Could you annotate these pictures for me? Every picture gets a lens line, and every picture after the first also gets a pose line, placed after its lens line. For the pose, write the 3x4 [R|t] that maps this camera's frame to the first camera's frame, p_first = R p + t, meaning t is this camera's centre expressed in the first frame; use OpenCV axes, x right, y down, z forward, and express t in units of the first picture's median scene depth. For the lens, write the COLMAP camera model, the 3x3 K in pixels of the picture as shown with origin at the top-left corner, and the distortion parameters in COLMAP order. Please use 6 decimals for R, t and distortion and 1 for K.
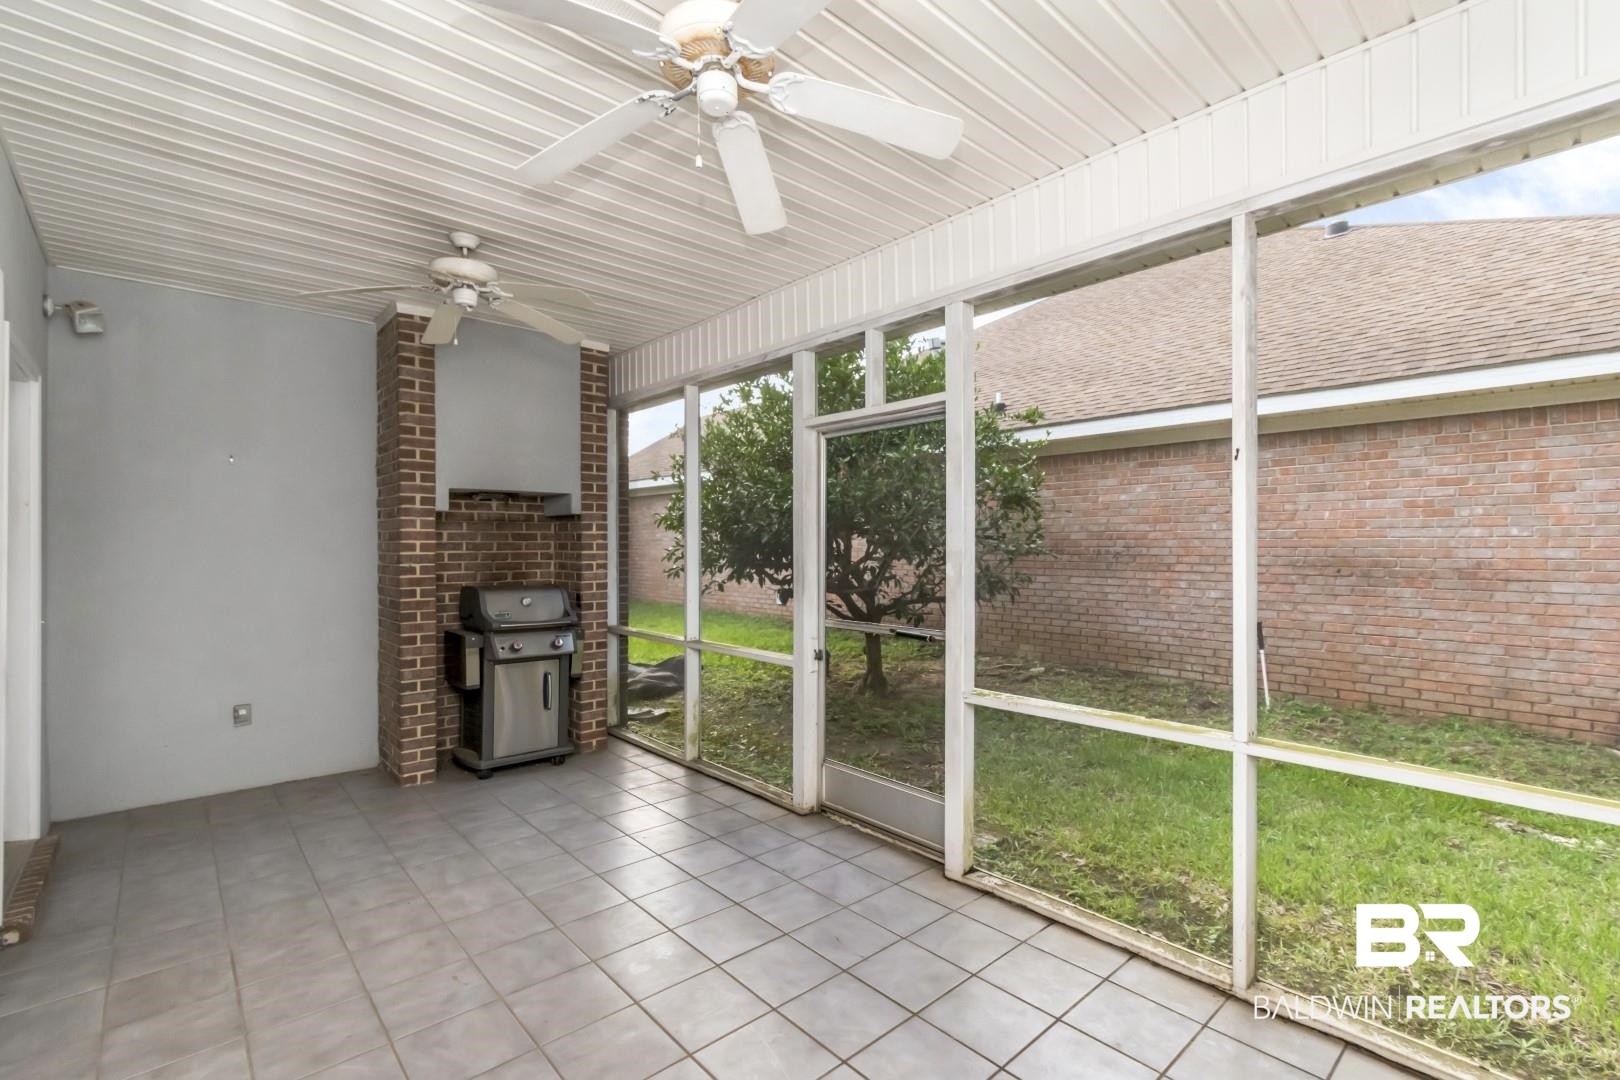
lens RADIAL K [[738.2, 0, 834.1], [0, 738.2, 545.4], [0, 0, 1]] dist [0.004541, -0.002451]
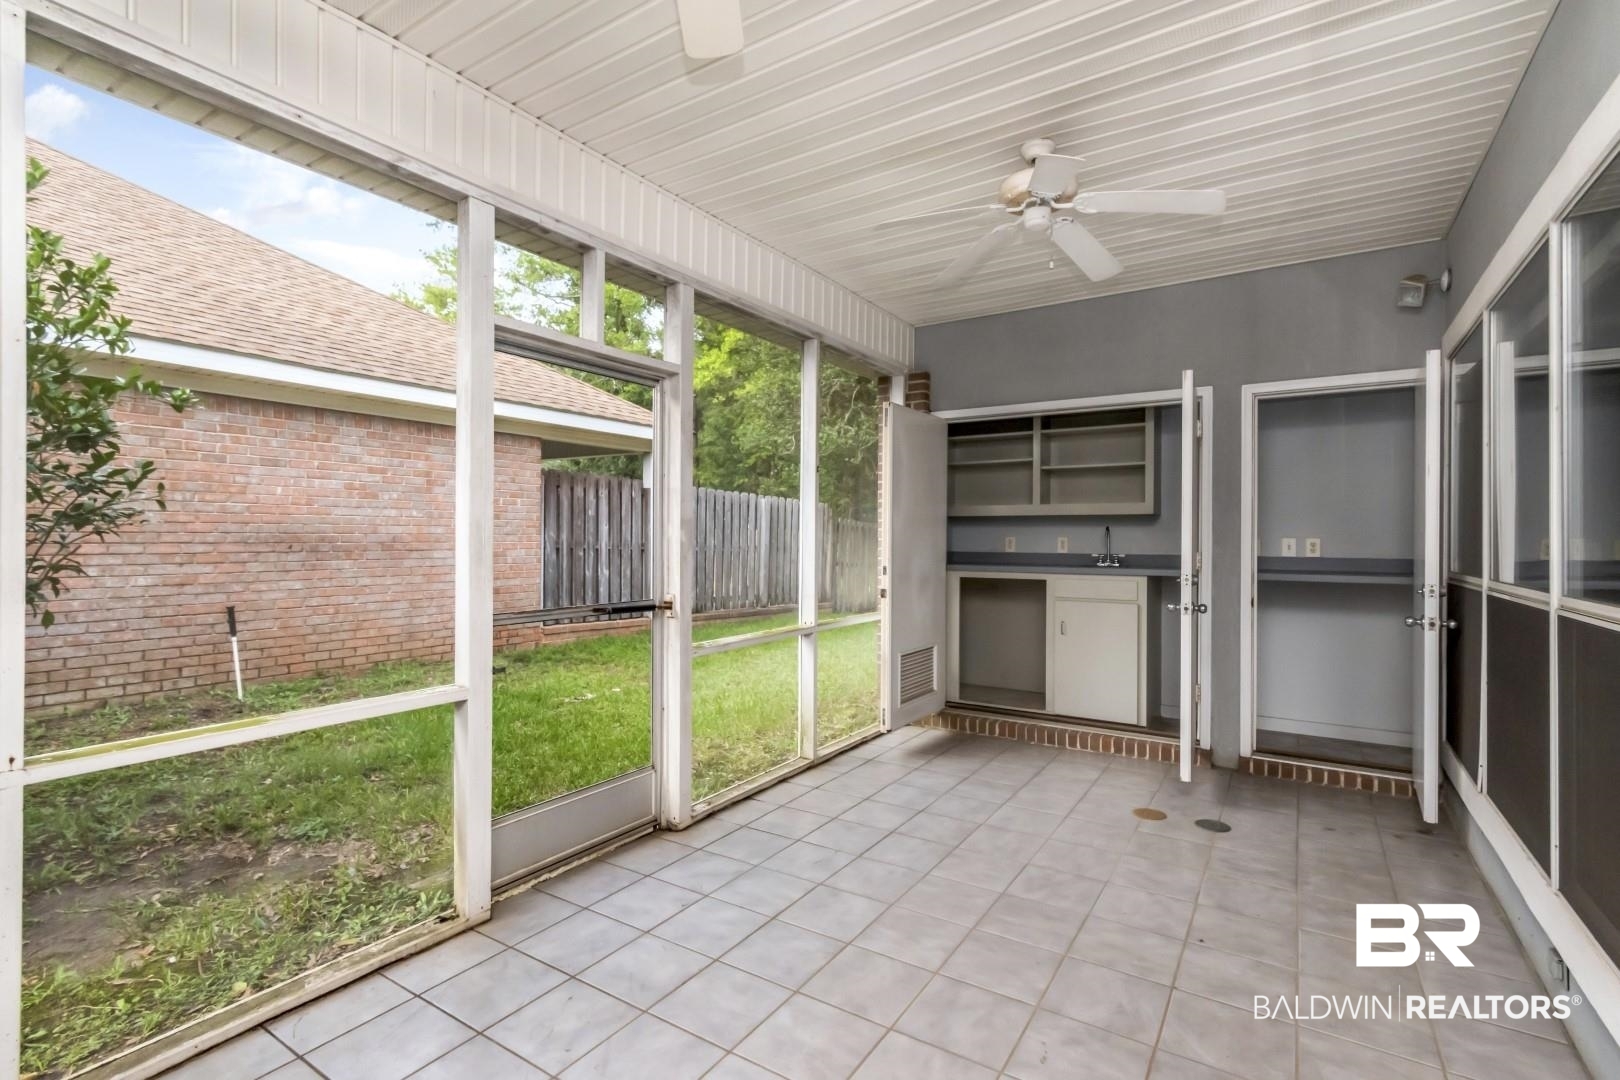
lens RADIAL K [[738.2, 0, 809.8], [0, 738.2, 539.2], [0, 0, 1]] dist [0.004541, -0.002451]
pose [[-0.244563, -0.005423, 0.969618, -0.486713], [-0.004752, 0.999979, 0.004395, 0.016824], [-0.969622, -0.003533, -0.244584, 0.580239]]
